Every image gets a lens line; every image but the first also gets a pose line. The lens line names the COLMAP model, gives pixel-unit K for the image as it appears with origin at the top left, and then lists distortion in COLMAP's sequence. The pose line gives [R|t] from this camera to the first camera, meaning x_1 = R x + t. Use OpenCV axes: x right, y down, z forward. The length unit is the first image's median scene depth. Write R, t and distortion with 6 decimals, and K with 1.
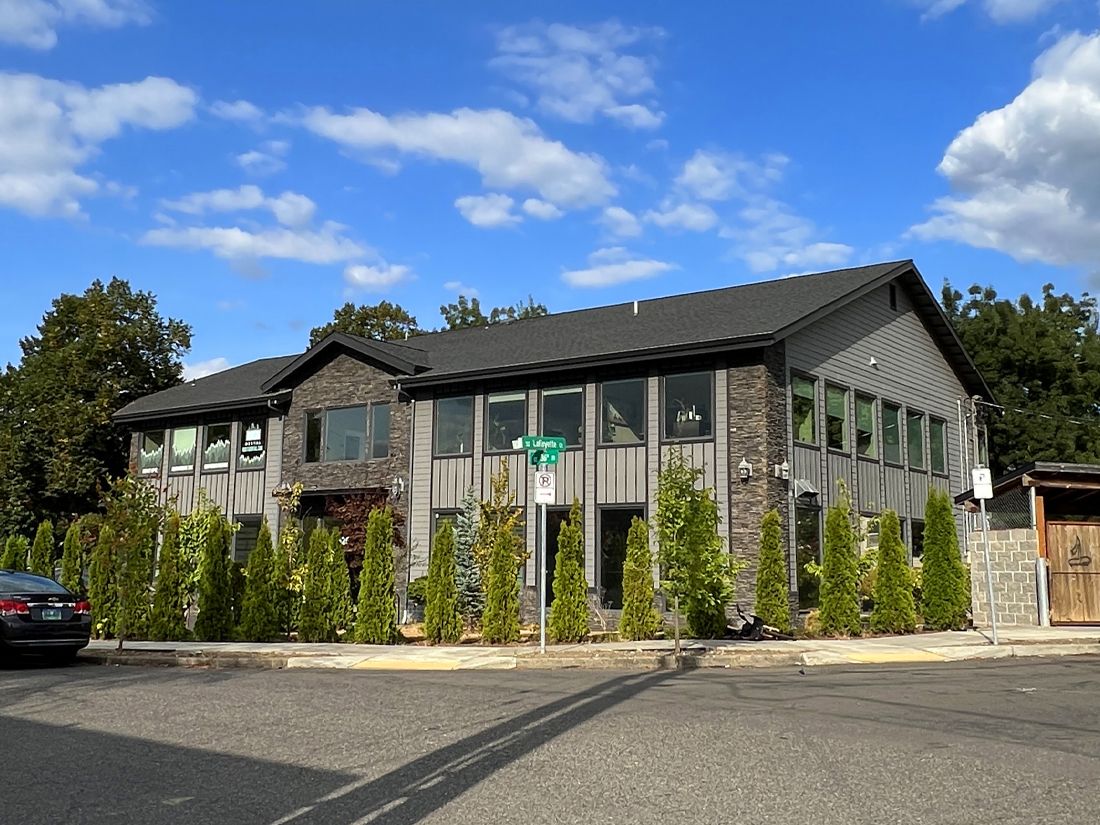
lens RADIAL K [[1162.8, 0, 550.0], [0, 1162.8, 412.5], [0, 0, 1]] dist [0.005950, 0.001856]
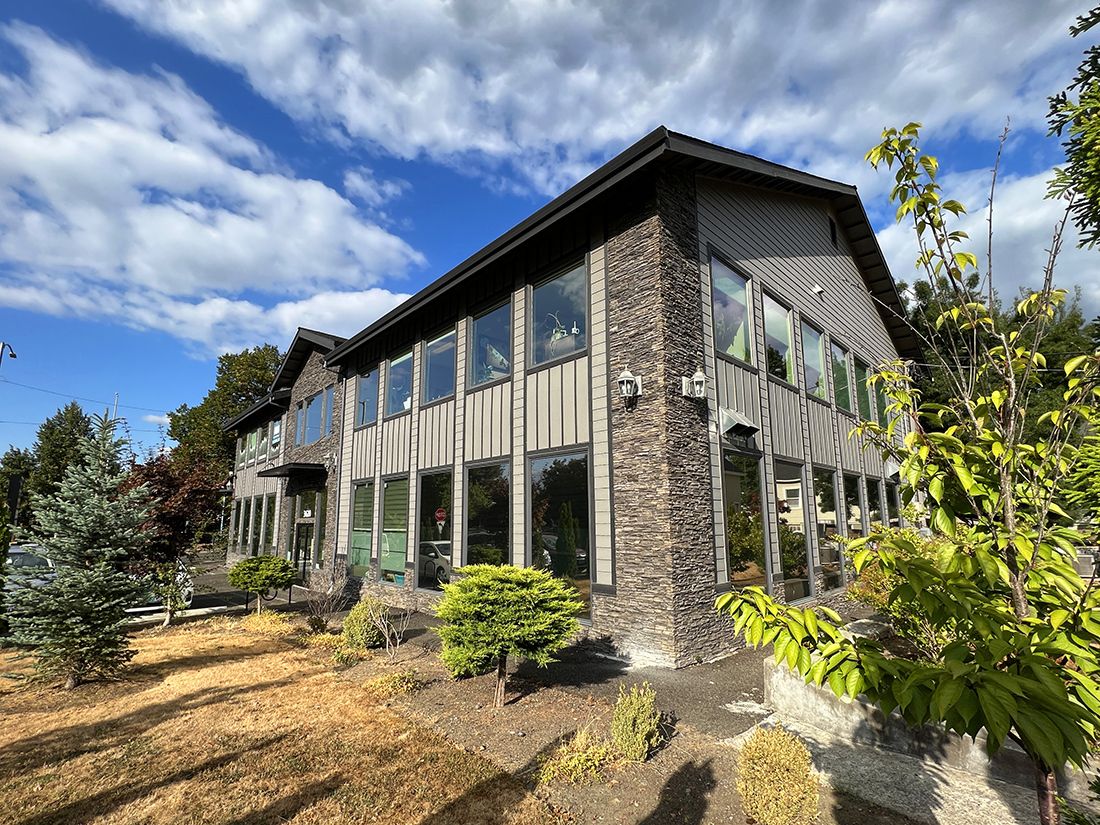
lens RADIAL K [[493.0, 0, 551.3], [0, 493.0, 460.3], [0, 0, 1]] dist [-0.000059, -0.000037]
pose [[0.986768, -0.039856, -0.157165, 0.165353], [0.041810, 0.999084, 0.009142, 0.083409], [0.156657, -0.015592, 0.987530, 0.737158]]
